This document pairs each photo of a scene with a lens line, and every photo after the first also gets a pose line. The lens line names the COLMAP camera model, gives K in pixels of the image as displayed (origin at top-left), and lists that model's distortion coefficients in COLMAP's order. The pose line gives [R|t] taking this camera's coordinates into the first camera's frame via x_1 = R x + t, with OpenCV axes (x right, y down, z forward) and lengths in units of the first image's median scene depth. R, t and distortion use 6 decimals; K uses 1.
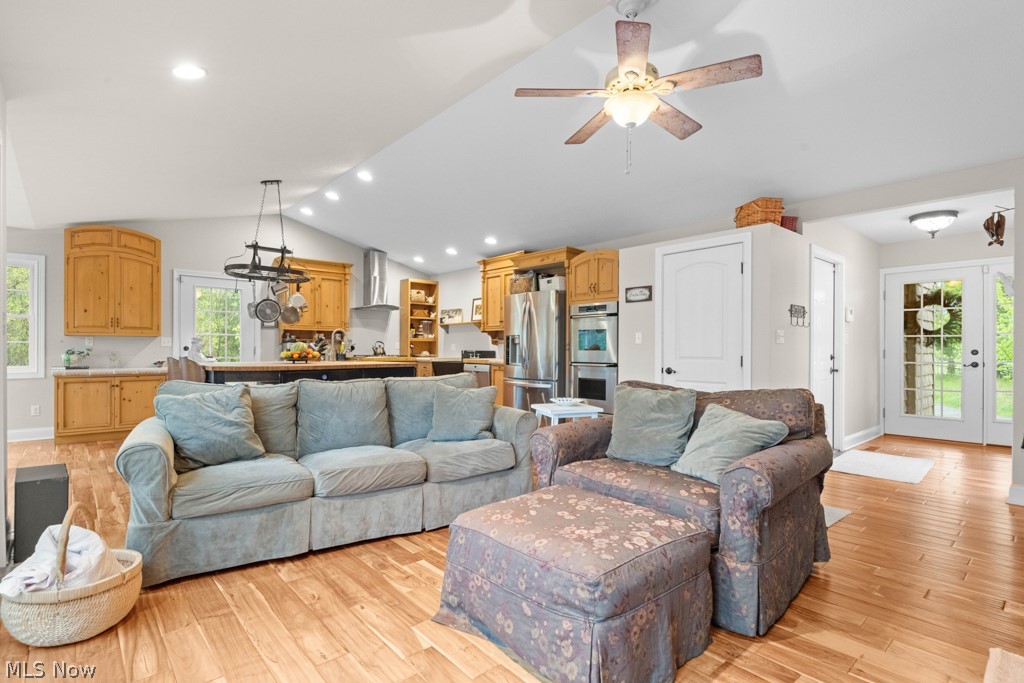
lens RADIAL K [[500.6, 0, 505.9], [0, 500.6, 347.4], [0, 0, 1]] dist [0.001452, 0.000149]
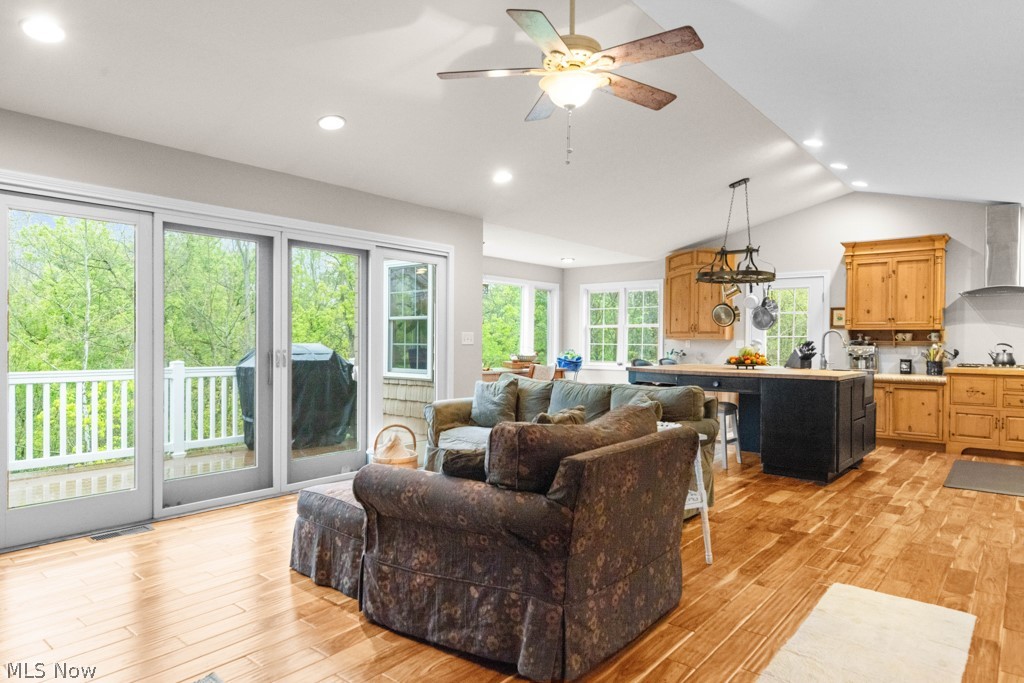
lens RADIAL K [[618.4, 0, 509.4], [0, 618.4, 341.4], [0, 0, 1]] dist [0.008187, 0.001241]
pose [[0.145900, 0.001617, -0.989298, 0.621172], [-0.003963, 0.999992, 0.001050, -0.018571], [0.989291, 0.003768, 0.145905, 0.355713]]
